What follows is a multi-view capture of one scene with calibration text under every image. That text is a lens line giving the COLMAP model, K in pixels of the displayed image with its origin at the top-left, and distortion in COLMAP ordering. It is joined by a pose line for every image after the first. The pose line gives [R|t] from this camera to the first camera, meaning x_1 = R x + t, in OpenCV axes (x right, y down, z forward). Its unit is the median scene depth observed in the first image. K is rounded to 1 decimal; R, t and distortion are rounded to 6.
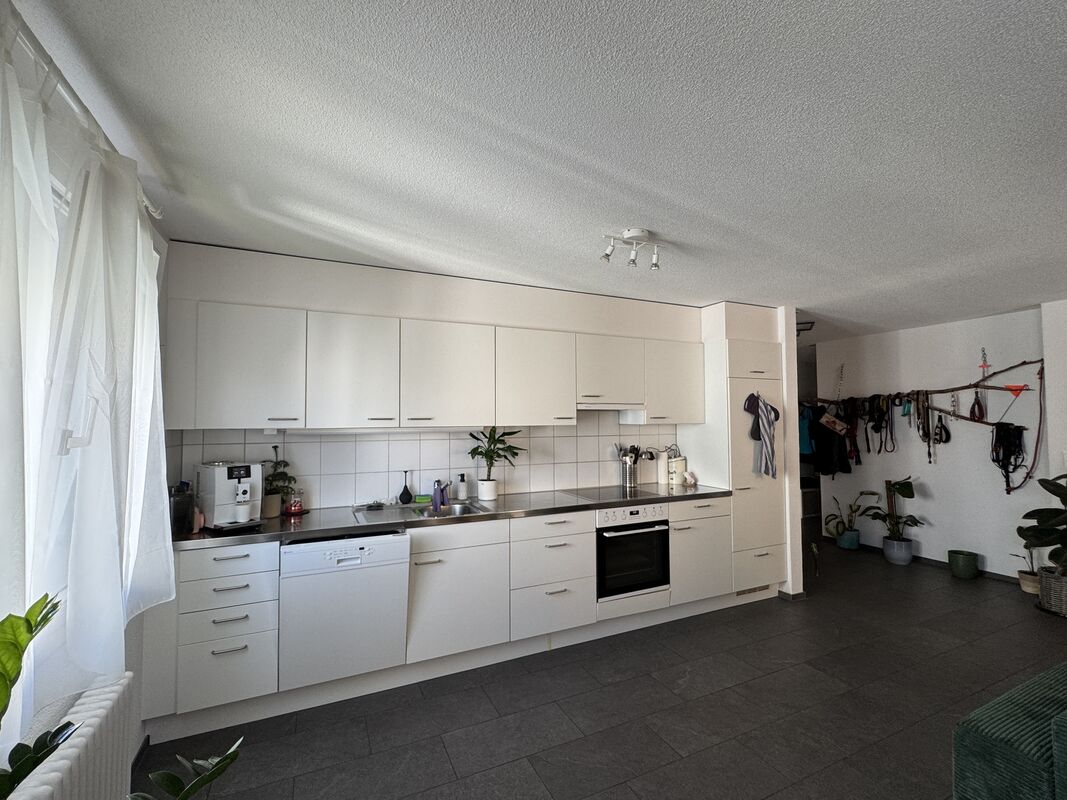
lens RADIAL K [[470.1, 0, 532.4], [0, 470.1, 405.3], [0, 0, 1]] dist [0.000020, 0.000046]
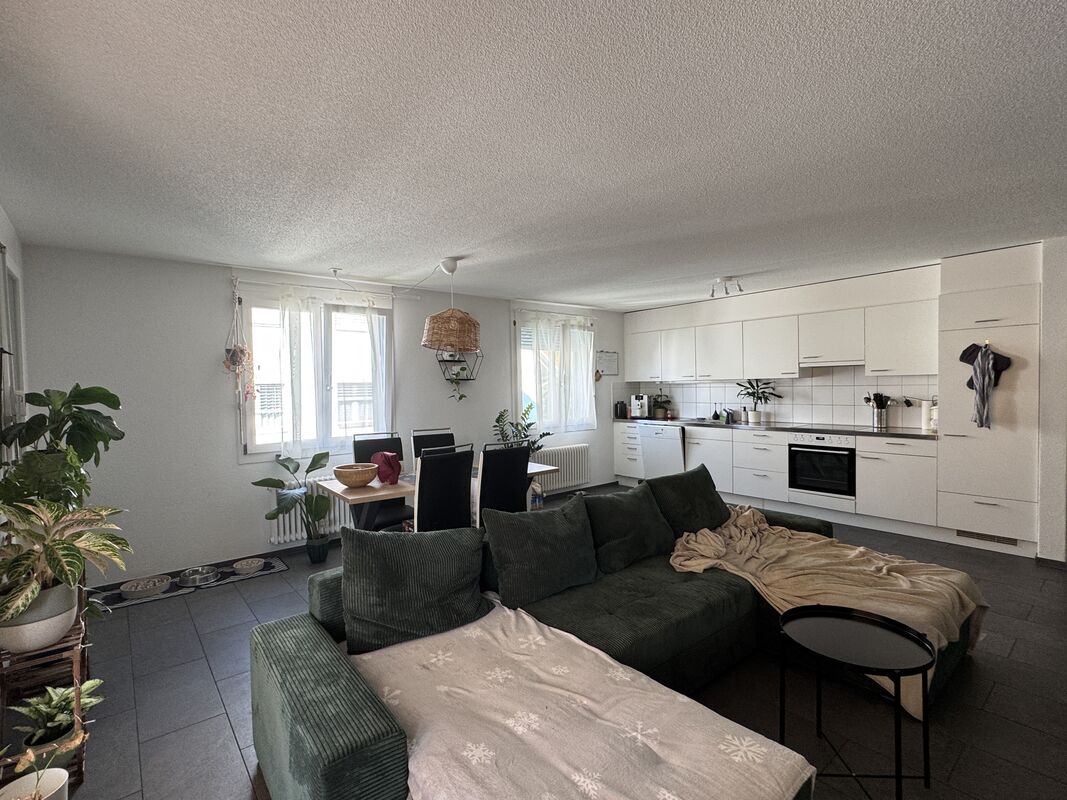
lens RADIAL K [[500.1, 0, 531.9], [0, 500.1, 399.8], [0, 0, 1]] dist [-0.000133, 0.000013]
pose [[0.249394, 0.029863, -0.967942, 1.465242], [0.053751, 0.997557, 0.044626, -0.003842], [0.966909, -0.063157, 0.247179, -0.217788]]
